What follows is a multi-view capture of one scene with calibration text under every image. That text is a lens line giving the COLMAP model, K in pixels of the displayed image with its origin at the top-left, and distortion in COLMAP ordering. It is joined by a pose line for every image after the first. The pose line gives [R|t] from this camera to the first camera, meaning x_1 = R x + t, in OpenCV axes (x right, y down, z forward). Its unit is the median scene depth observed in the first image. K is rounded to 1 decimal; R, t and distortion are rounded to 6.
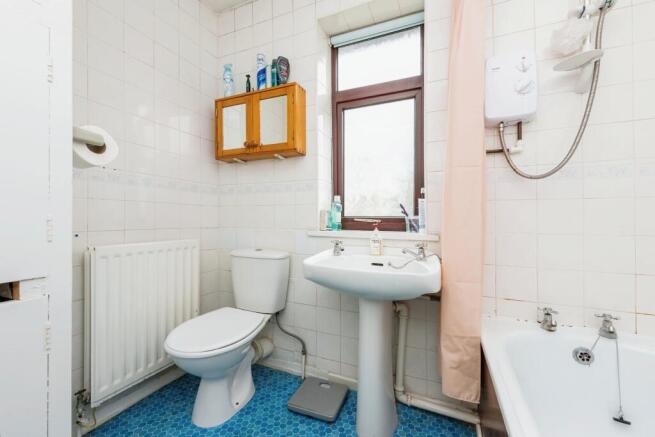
lens RADIAL K [[267.9, 0, 325.4], [0, 267.9, 216.8], [0, 0, 1]] dist [0.016694, -0.002630]
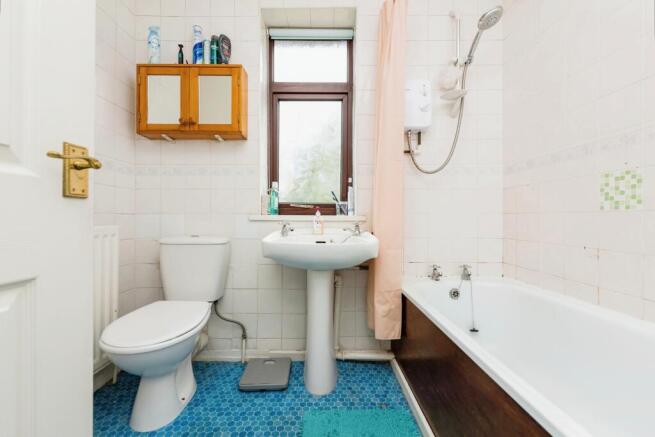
lens RADIAL K [[267.9, 0, 327.4], [0, 267.9, 215.5], [0, 0, 1]] dist [0.016694, -0.002630]
pose [[0.911750, -0.009819, 0.410628, -0.232487], [0.006122, 0.999928, 0.010318, 0.048839], [-0.410700, -0.006894, 0.911745, -0.046871]]
